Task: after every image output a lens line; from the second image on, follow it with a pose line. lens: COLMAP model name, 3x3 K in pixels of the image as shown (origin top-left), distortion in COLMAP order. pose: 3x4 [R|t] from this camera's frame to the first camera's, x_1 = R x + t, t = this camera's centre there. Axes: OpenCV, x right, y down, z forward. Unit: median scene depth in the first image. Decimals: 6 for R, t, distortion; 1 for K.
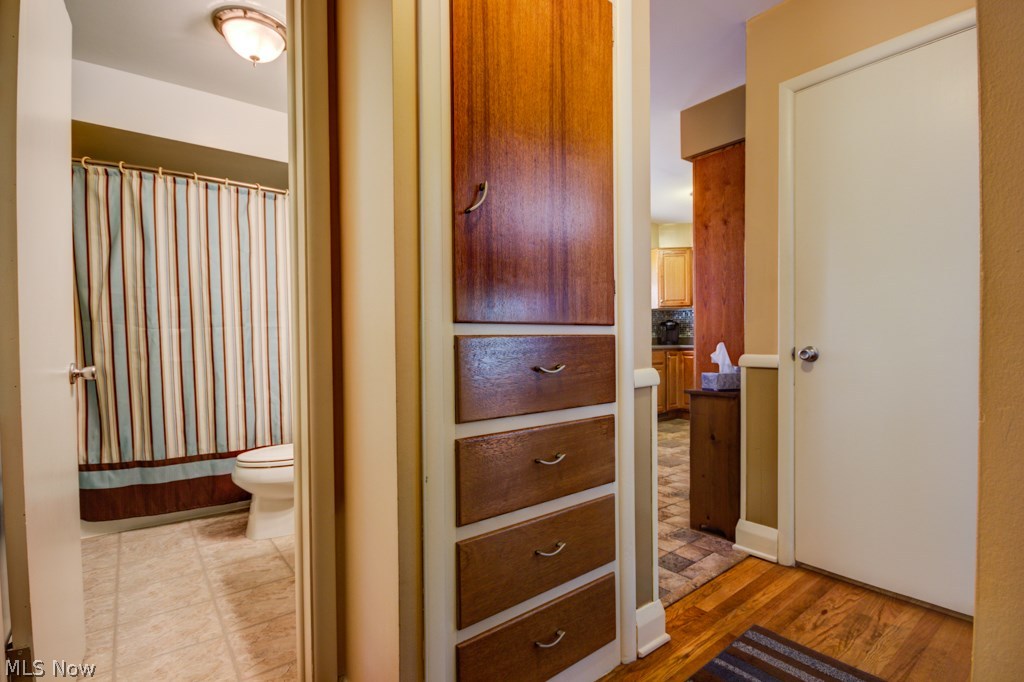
lens RADIAL K [[485.3, 0, 518.6], [0, 485.3, 343.6], [0, 0, 1]] dist [-0.005037, -0.003050]
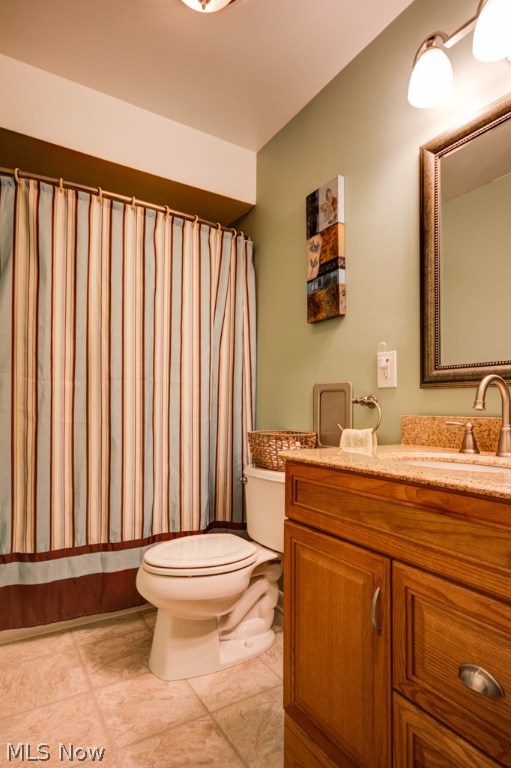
lens RADIAL K [[437.9, 0, 252.0], [0, 437.9, 387.2], [0, 0, 1]] dist [0.006957, 0.003771]
pose [[0.991422, 0.019971, -0.129168, -0.326765], [-0.026484, 0.998452, -0.048901, 0.005663], [0.127992, 0.051903, 0.990416, 0.337945]]
